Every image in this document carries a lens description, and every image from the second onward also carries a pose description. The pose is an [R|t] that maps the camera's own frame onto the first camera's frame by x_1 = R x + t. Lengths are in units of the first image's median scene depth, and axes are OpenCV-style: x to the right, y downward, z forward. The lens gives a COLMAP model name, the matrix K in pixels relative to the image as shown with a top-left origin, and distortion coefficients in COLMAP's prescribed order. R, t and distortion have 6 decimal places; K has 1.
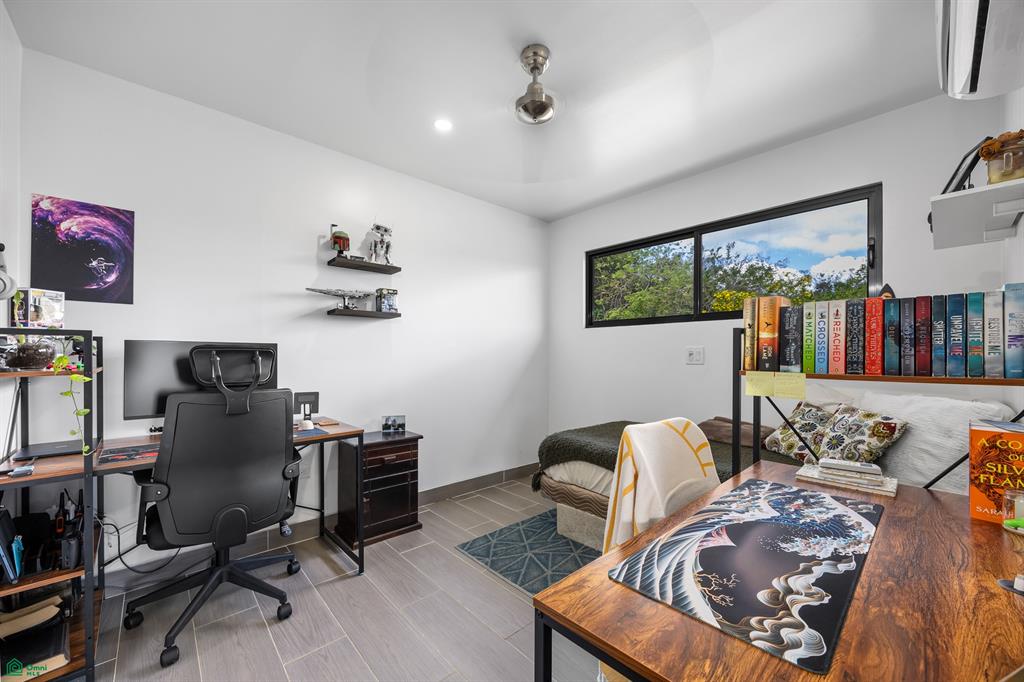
lens RADIAL K [[394.8, 0, 511.6], [0, 394.8, 349.7], [0, 0, 1]] dist [0.000435, -0.001080]
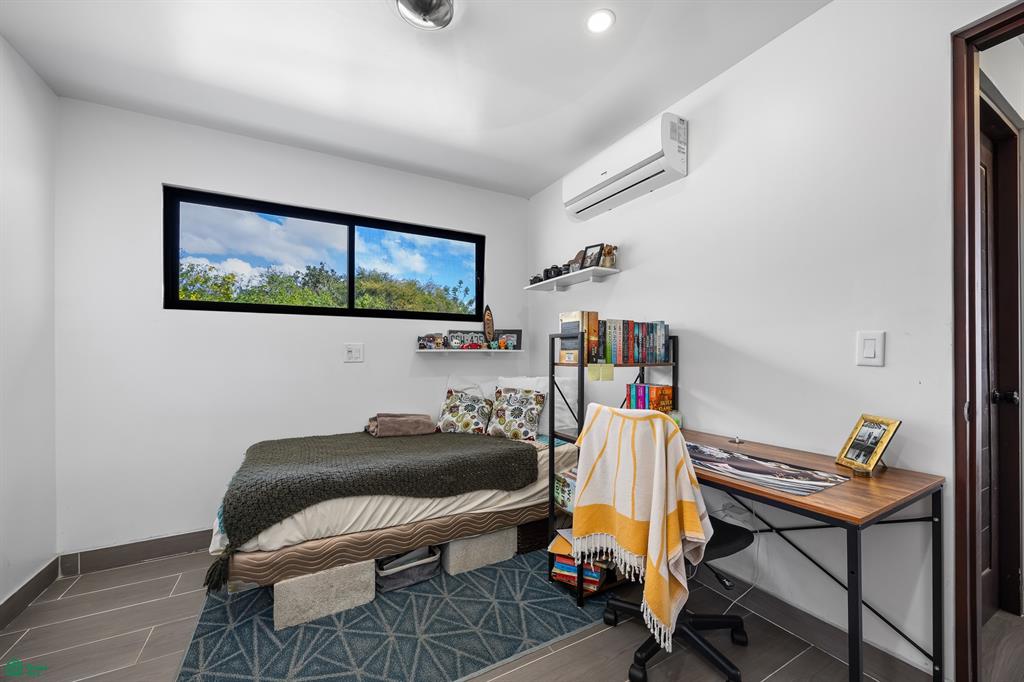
lens RADIAL K [[394.8, 0, 511.9], [0, 394.8, 350.5], [0, 0, 1]] dist [0.000435, -0.001080]
pose [[0.233160, 0.005287, 0.972424, -0.801145], [-0.013157, 0.999911, -0.002282, 0.013701], [-0.972349, -0.012262, 0.233209, 0.925140]]
